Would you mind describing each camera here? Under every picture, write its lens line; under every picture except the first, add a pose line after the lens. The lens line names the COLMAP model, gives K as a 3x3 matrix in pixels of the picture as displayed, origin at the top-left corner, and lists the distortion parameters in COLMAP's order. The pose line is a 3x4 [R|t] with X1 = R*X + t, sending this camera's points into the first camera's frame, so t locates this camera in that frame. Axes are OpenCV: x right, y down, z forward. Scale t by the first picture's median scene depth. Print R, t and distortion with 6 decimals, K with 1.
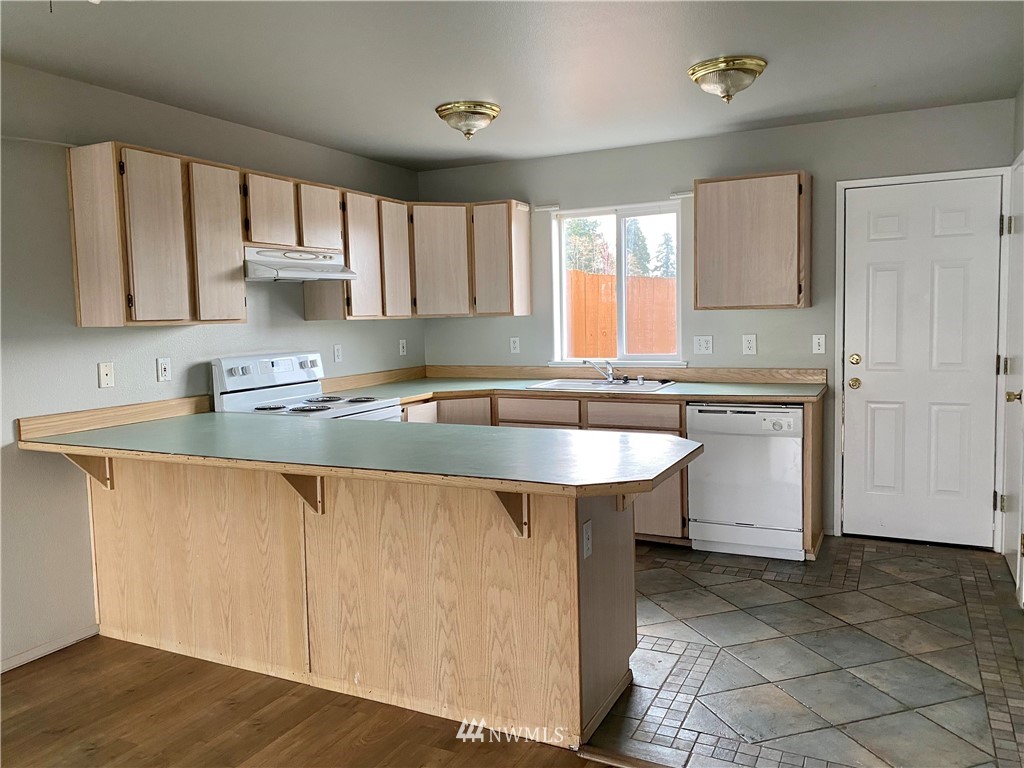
lens RADIAL K [[782.1, 0, 506.5], [0, 782.1, 373.5], [0, 0, 1]] dist [0.049297, -0.045639]
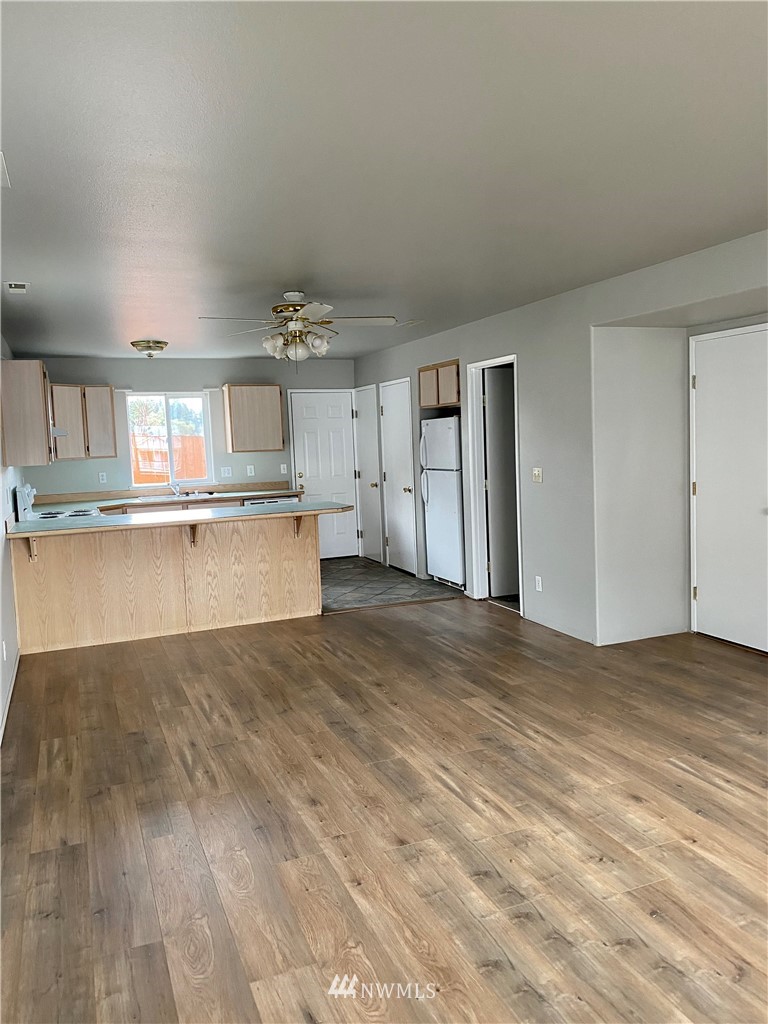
lens RADIAL K [[782.1, 0, 391.2], [0, 782.1, 506.6], [0, 0, 1]] dist [0.049297, -0.045639]
pose [[0.654130, -0.066321, 0.753469, -1.024801], [0.080618, 0.996587, 0.017731, 0.049474], [-0.752074, 0.049144, 0.657244, -0.560408]]
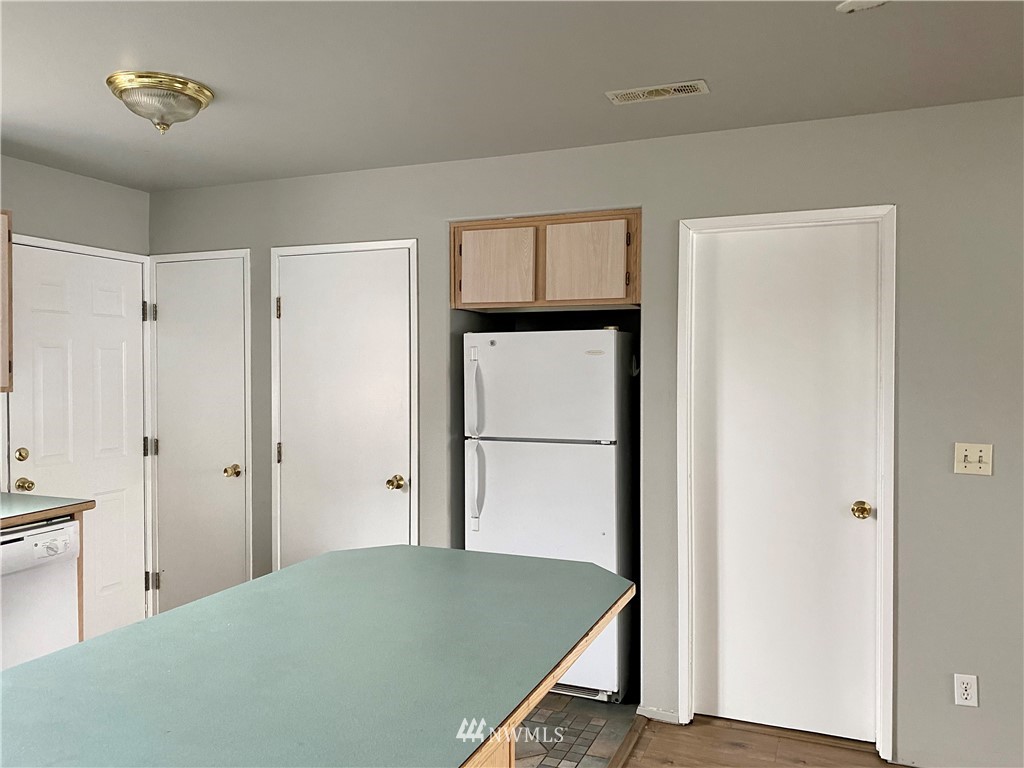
lens RADIAL K [[763.2, 0, 525.8], [0, 763.2, 370.7], [0, 0, 1]] dist [0.005764, -0.000837]
pose [[-0.089483, 0.020518, 0.995777, -0.408395], [0.077494, 0.996900, -0.013577, -0.056768], [-0.992969, 0.075952, -0.090796, 0.596770]]
